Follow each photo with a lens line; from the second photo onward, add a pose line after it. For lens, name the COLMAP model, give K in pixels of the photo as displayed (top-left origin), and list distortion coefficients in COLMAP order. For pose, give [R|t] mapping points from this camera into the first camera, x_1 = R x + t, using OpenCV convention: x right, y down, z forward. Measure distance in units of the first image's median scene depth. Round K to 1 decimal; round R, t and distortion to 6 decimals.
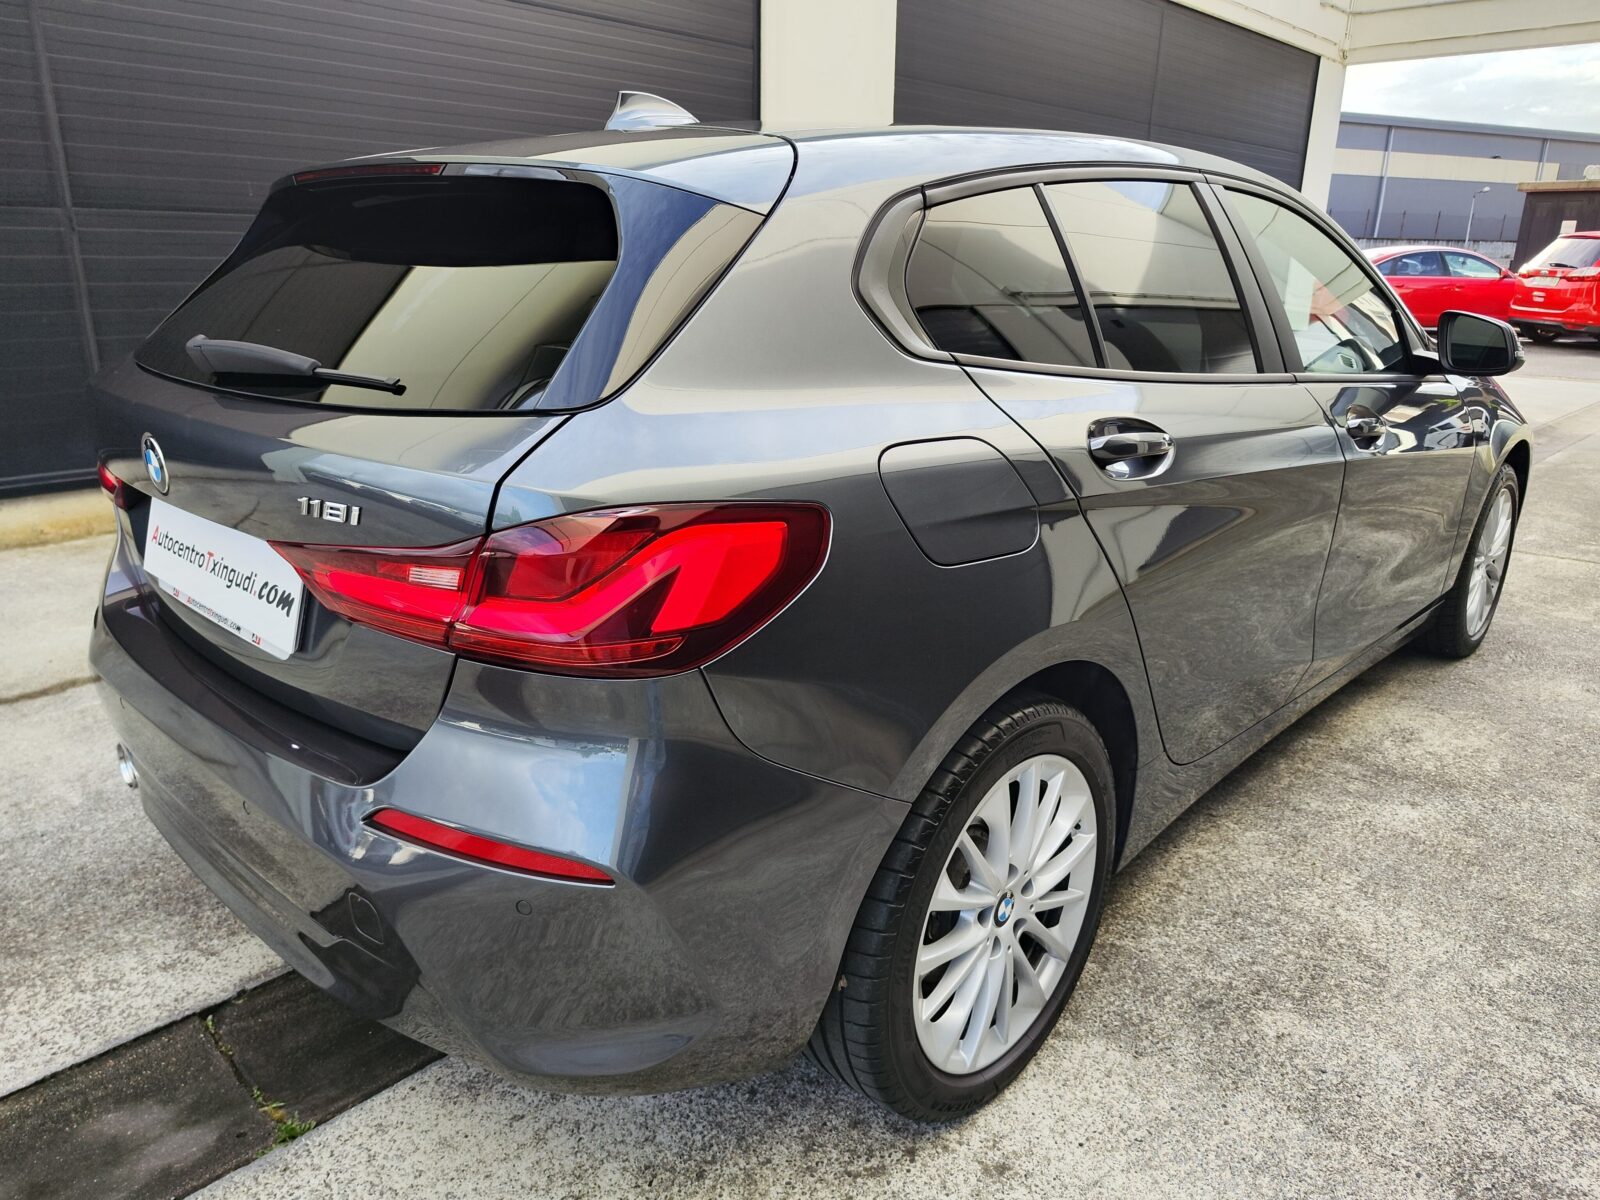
lens RADIAL K [[1104.6, 0, 790.2], [0, 1104.6, 592.4], [0, 0, 1]] dist [0.014905, -0.002185]
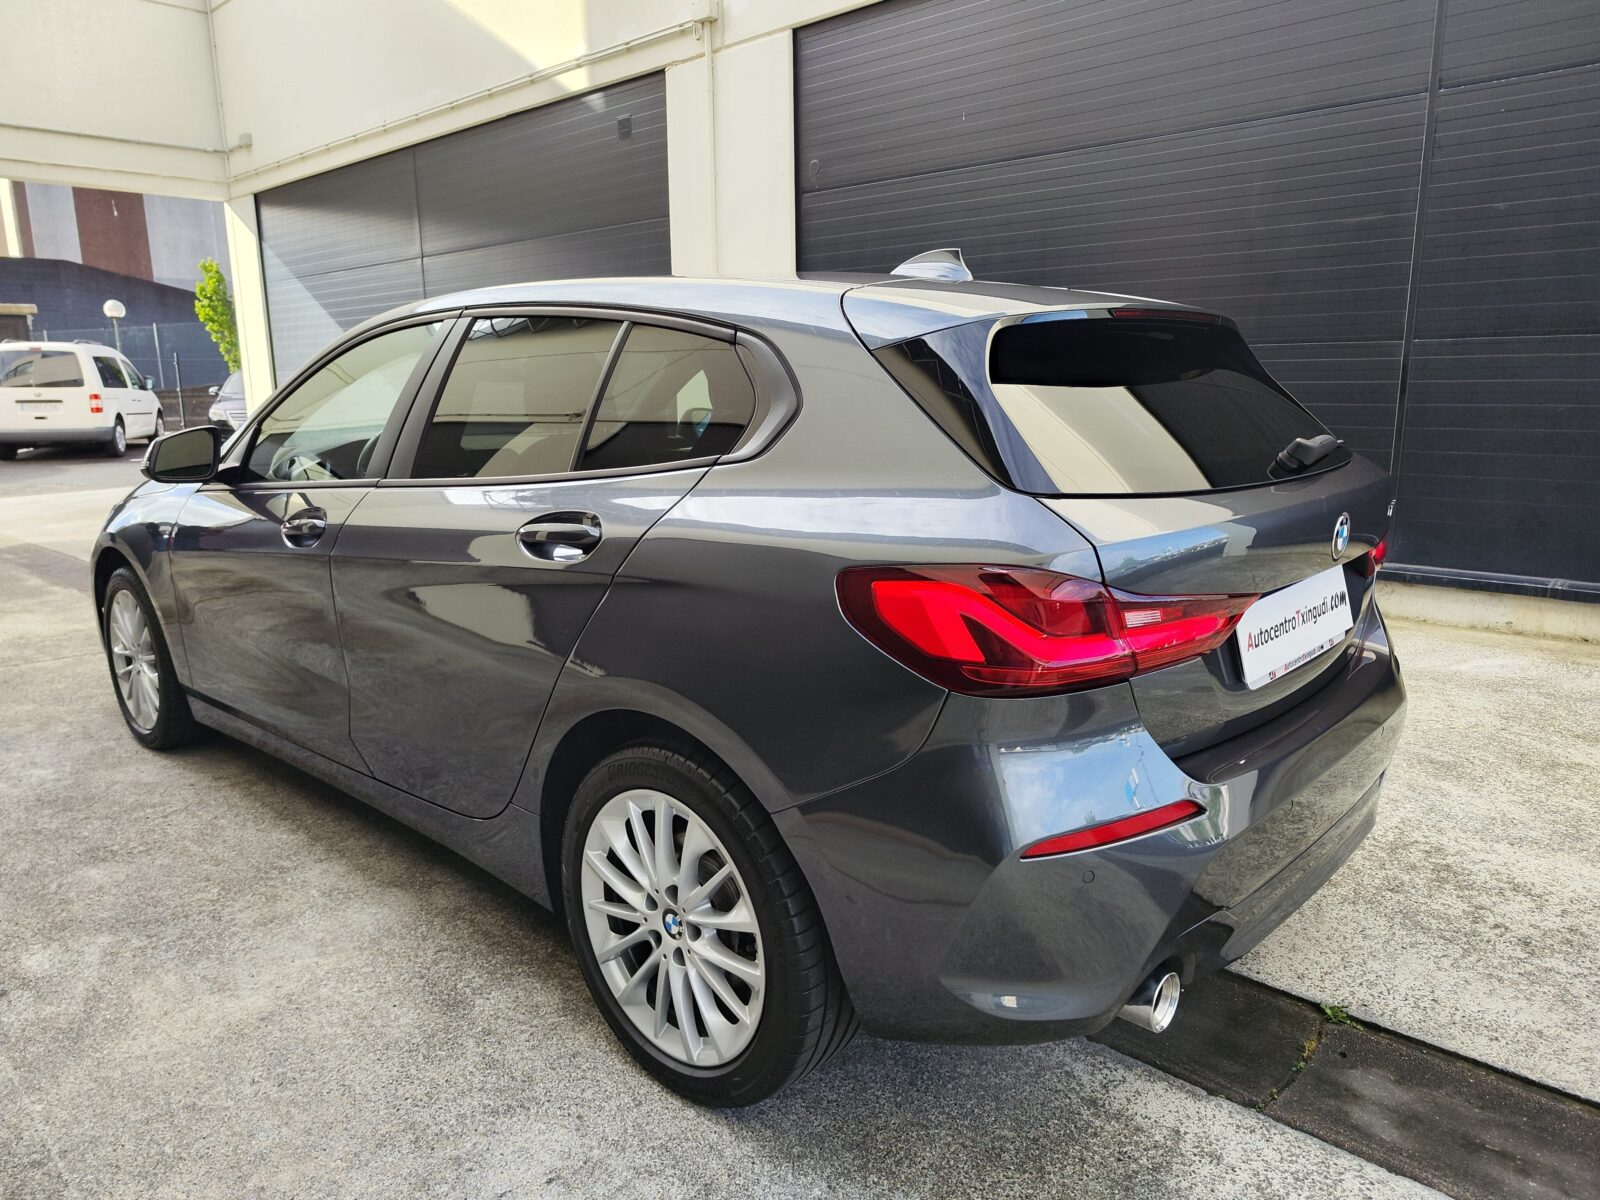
lens RADIAL K [[1104.6, 0, 790.2], [0, 1104.6, 592.4], [0, 0, 1]] dist [0.014905, -0.002185]
pose [[-0.017473, -0.207221, 0.978138, -1.440943], [0.307912, 0.929627, 0.202444, -0.403638], [-0.951255, 0.304717, 0.047562, 1.232401]]
